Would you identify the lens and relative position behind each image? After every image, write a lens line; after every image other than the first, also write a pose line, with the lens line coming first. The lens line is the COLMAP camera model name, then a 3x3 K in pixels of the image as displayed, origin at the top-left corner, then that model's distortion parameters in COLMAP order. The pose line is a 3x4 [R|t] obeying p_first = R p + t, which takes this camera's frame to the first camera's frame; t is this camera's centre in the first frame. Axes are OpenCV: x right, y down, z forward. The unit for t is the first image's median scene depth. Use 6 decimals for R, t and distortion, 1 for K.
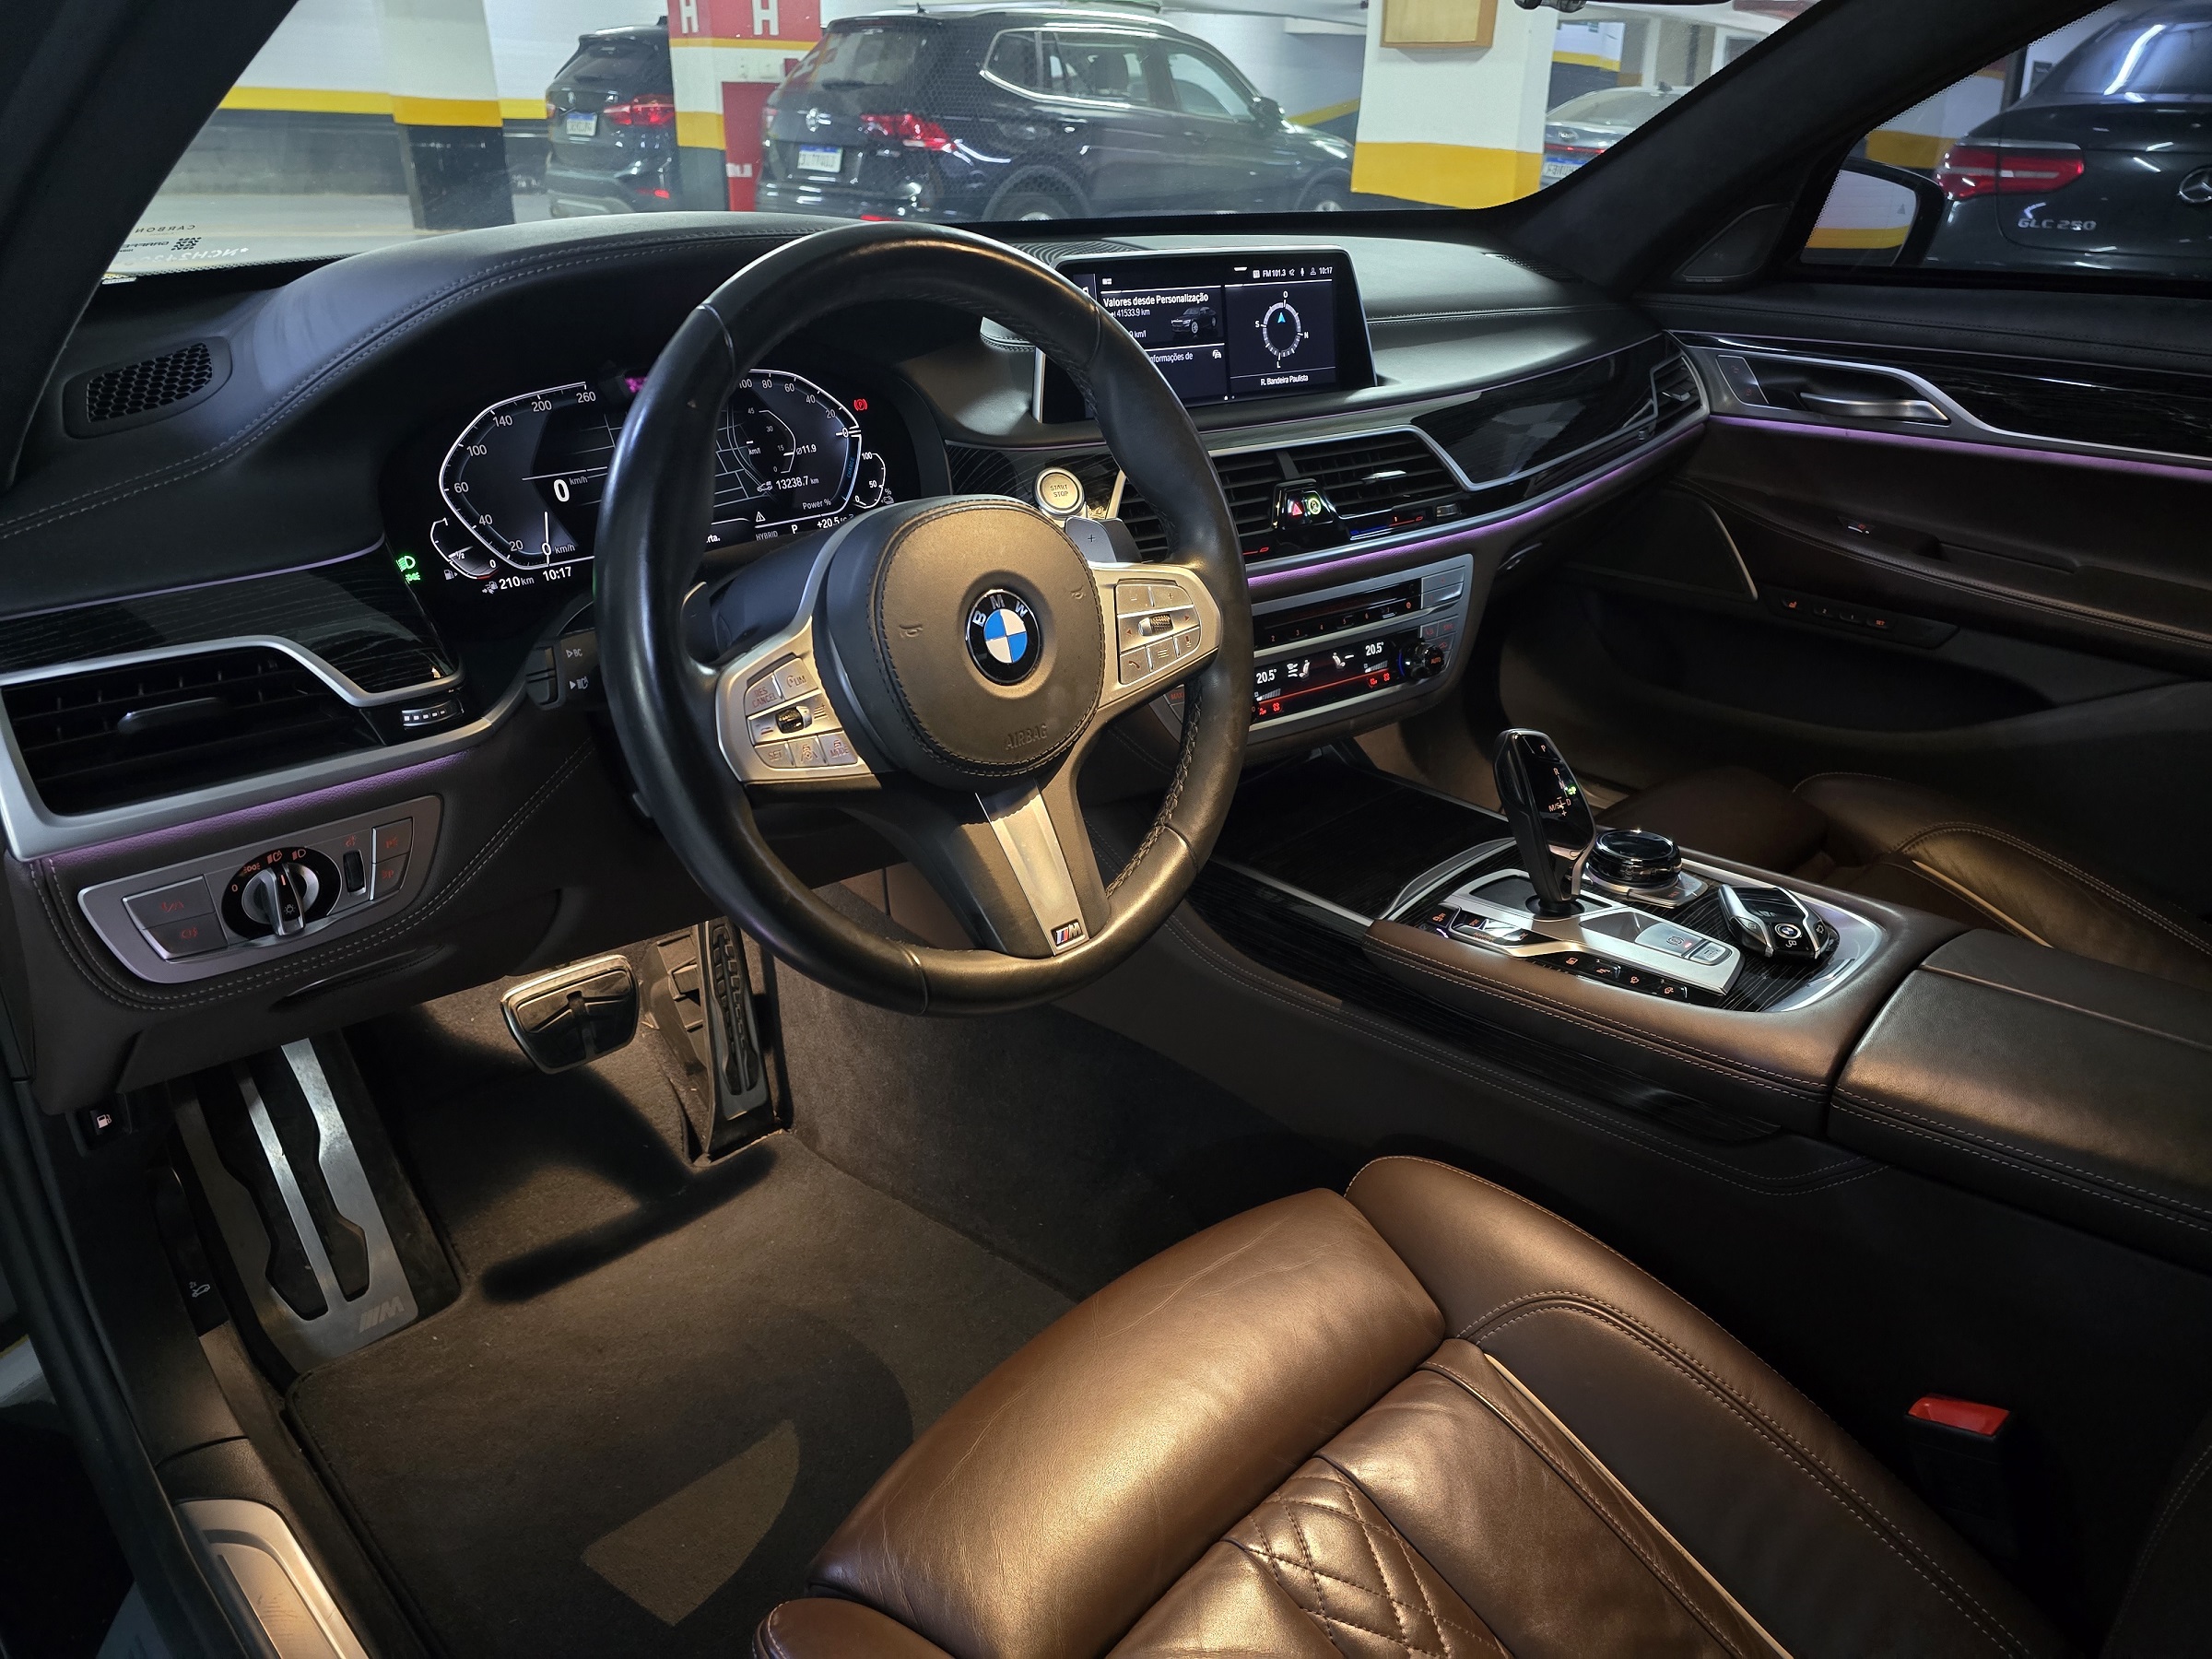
lens RADIAL K [[1492.6, 0, 1108.3], [0, 1492.6, 824.6], [0, 0, 1]] dist [0.073239, -0.117209]
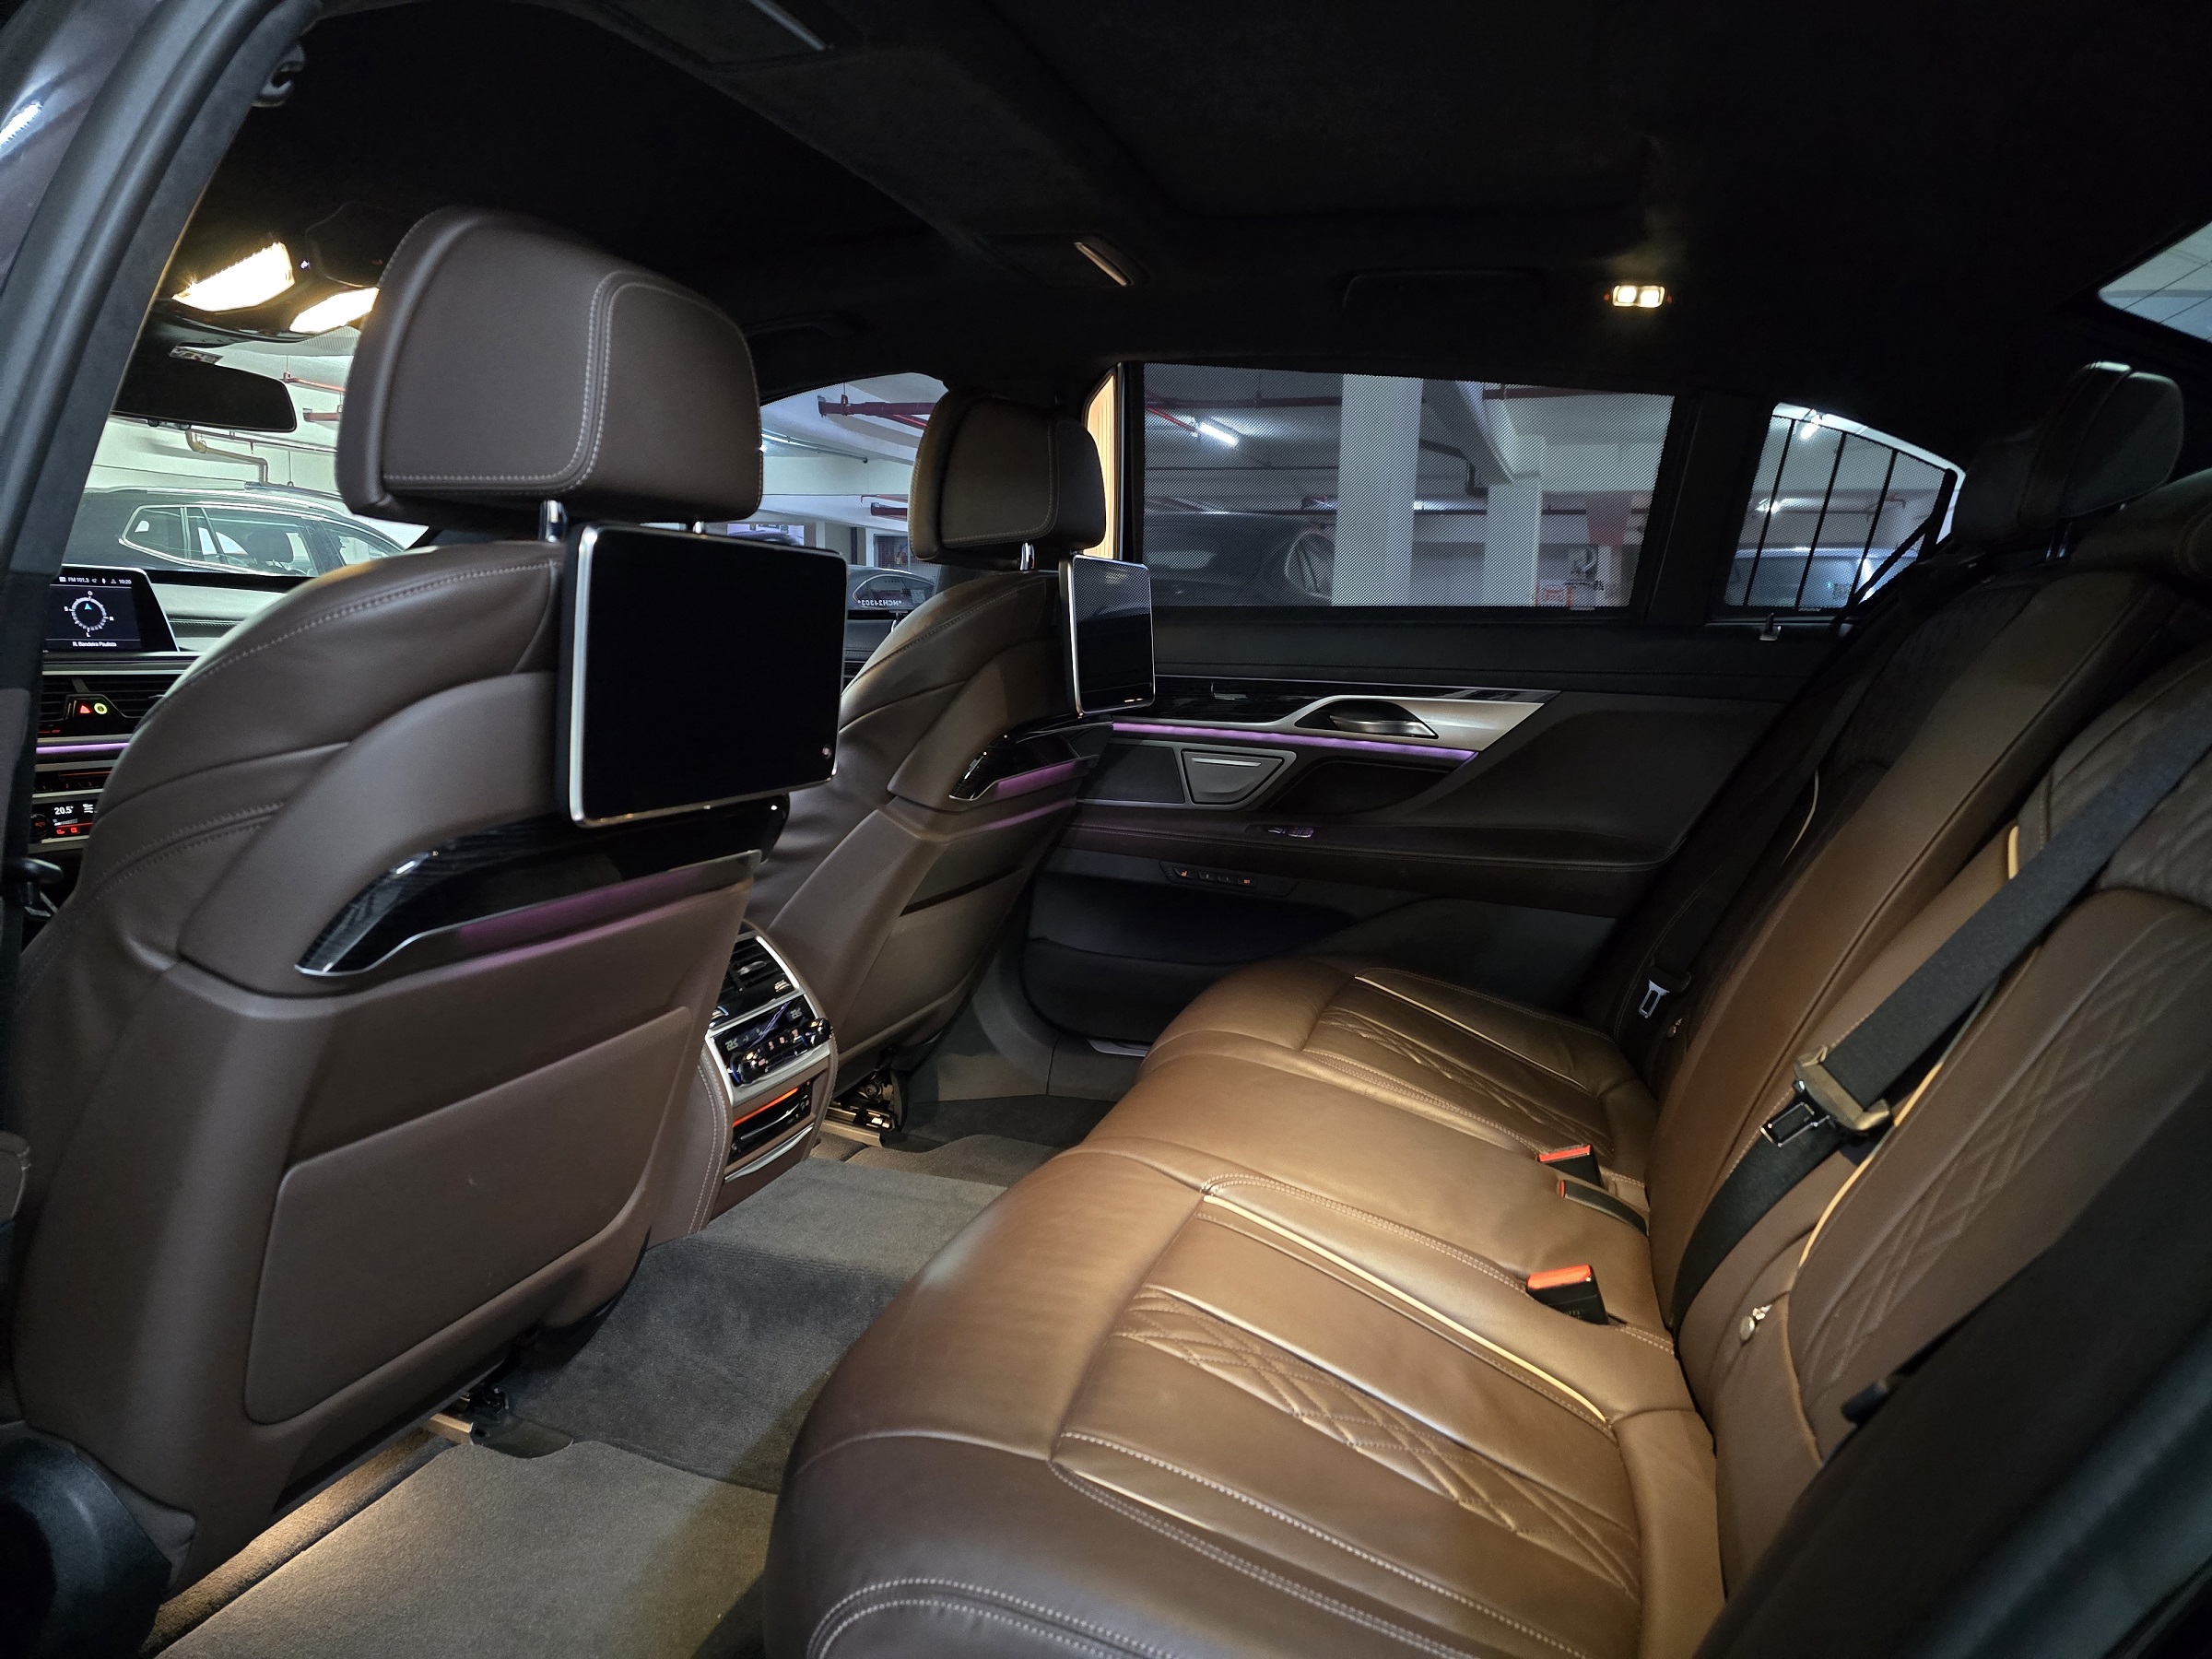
lens RADIAL K [[1457.4, 0, 1106.0], [0, 1457.4, 829.5], [0, 0, 1]] dist [0.055683, -0.055519]
pose [[0.890302, -0.065396, 0.450650, 0.371992], [0.191070, 0.951951, -0.239335, 0.485916], [-0.413345, 0.299187, 0.860019, -0.742949]]
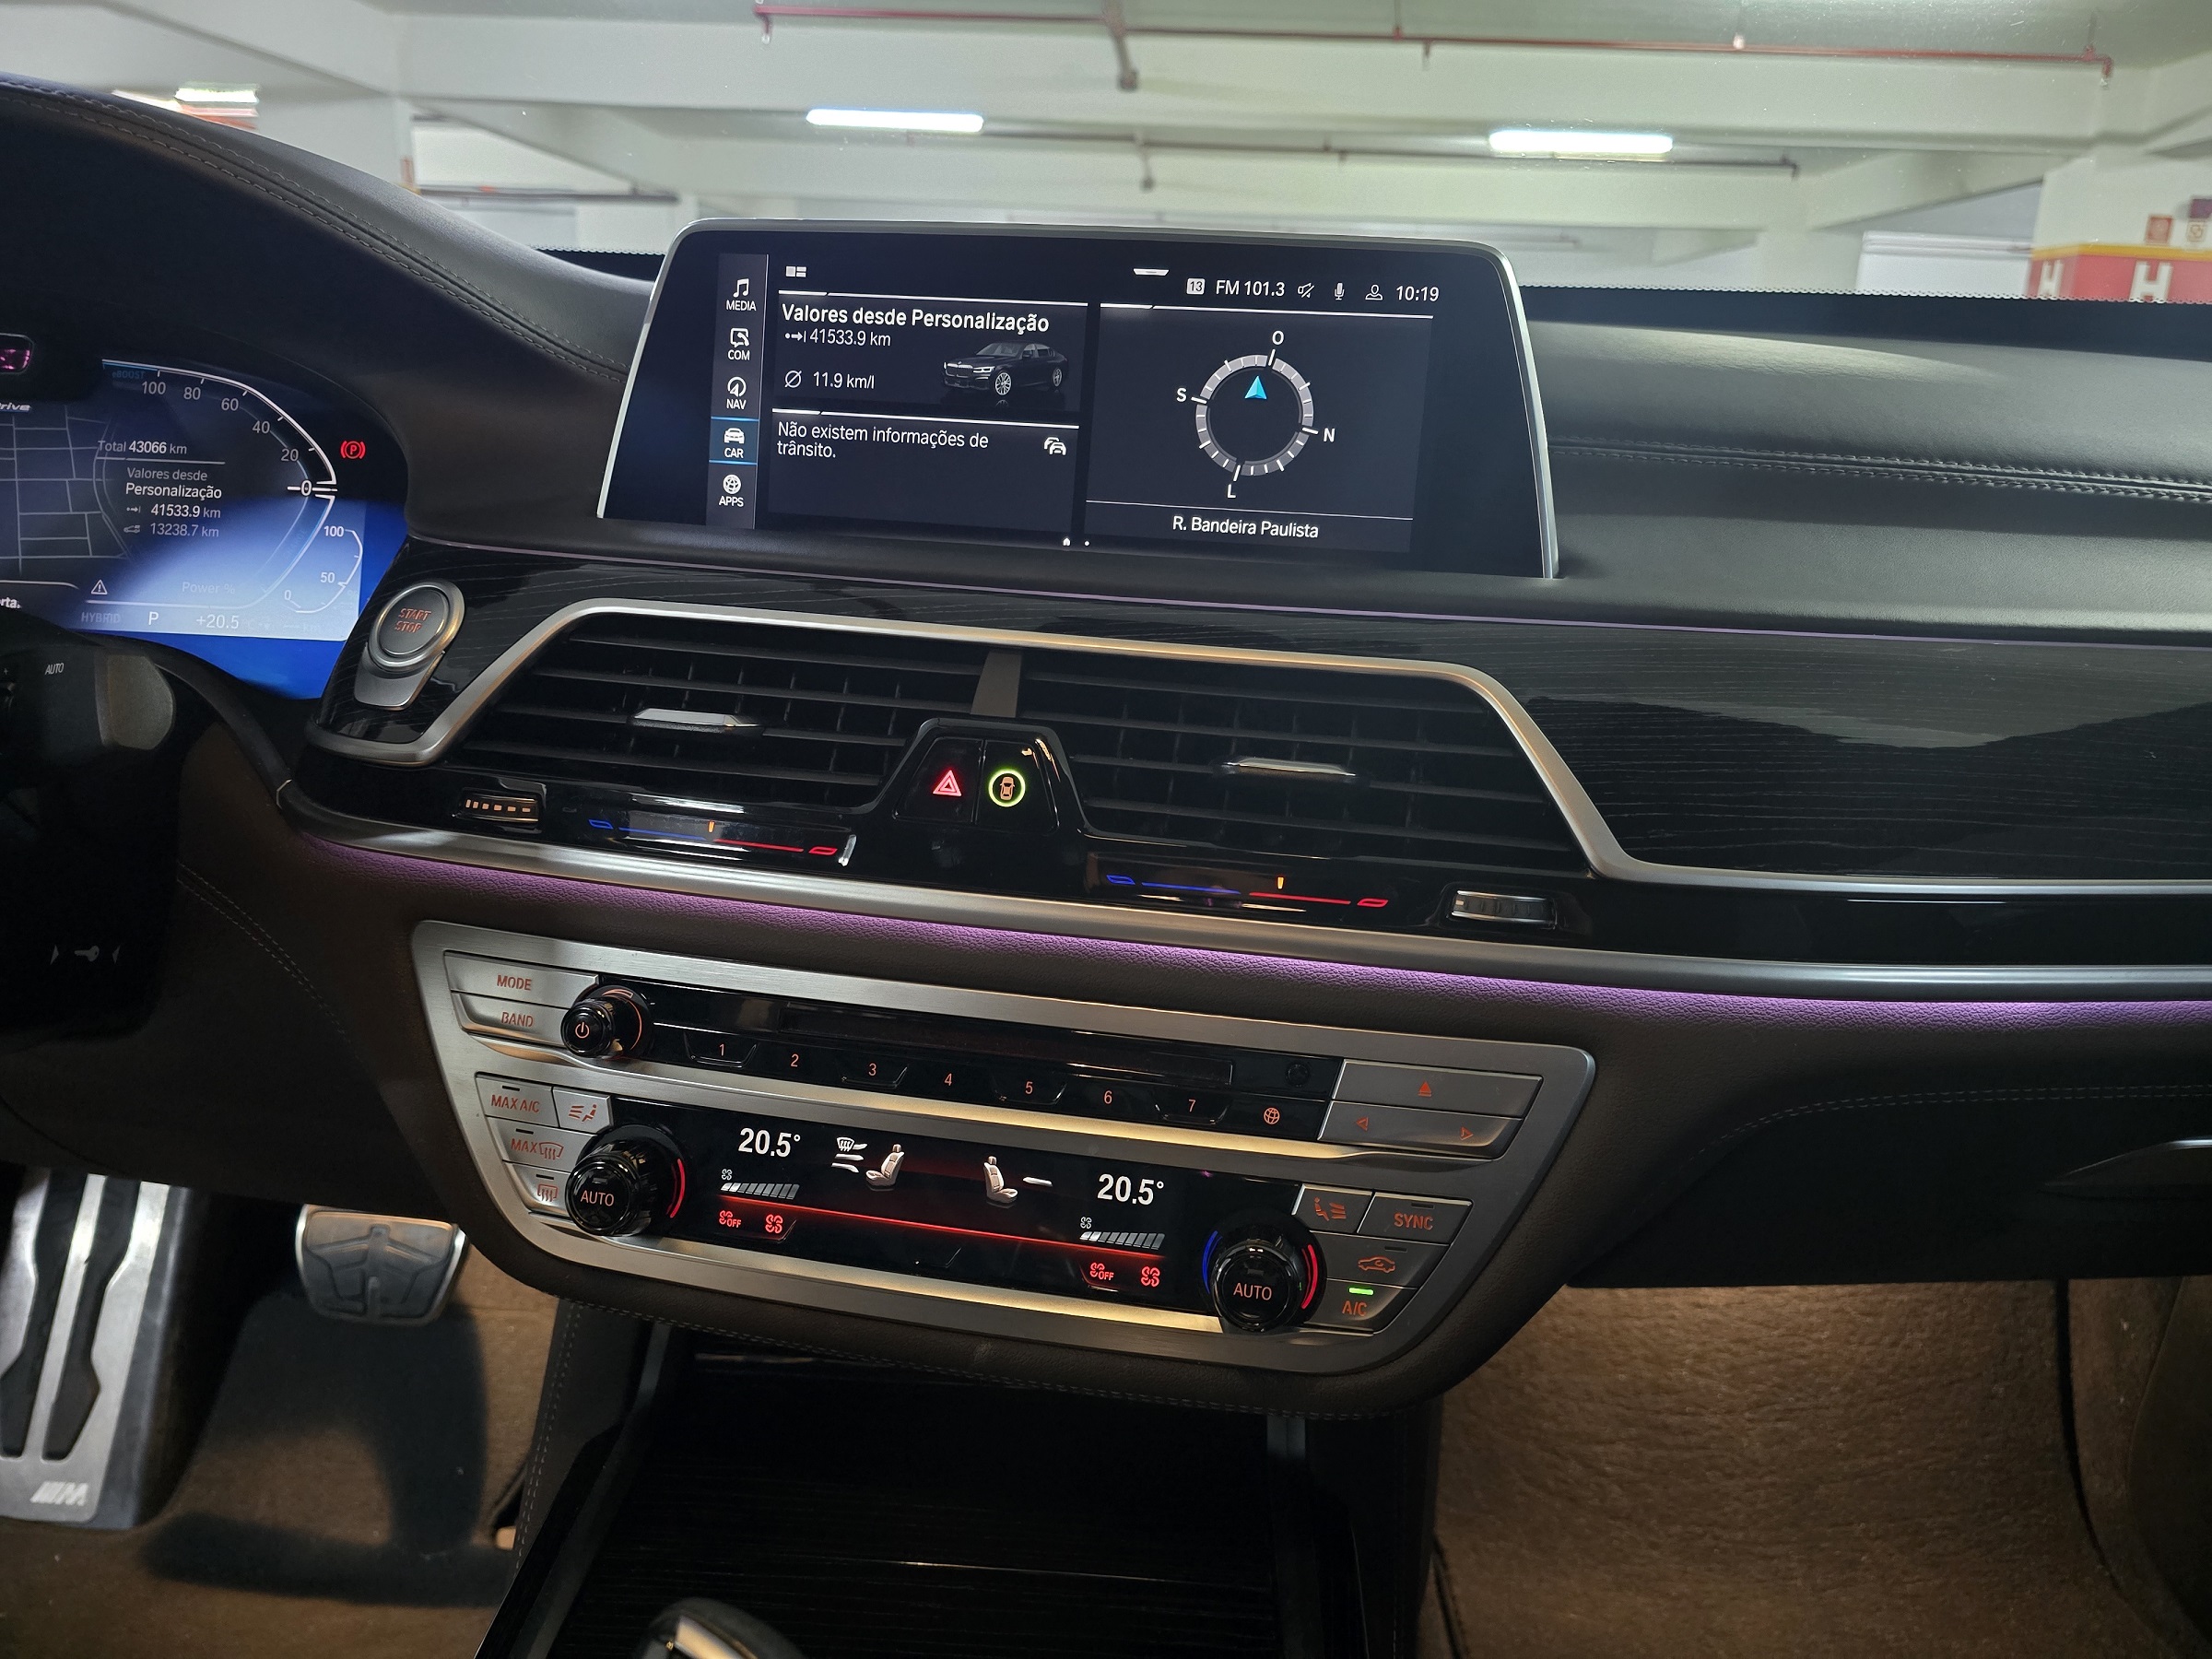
lens RADIAL K [[1519.1, 0, 1105.5], [0, 1519.1, 818.1], [0, 0, 1]] dist [0.052702, -0.077368]
pose [[0.672822, 0.210007, -0.709371, 0.449394], [-0.337742, 0.940303, -0.041967, -0.197280], [0.658210, 0.267821, 0.703585, 0.733261]]
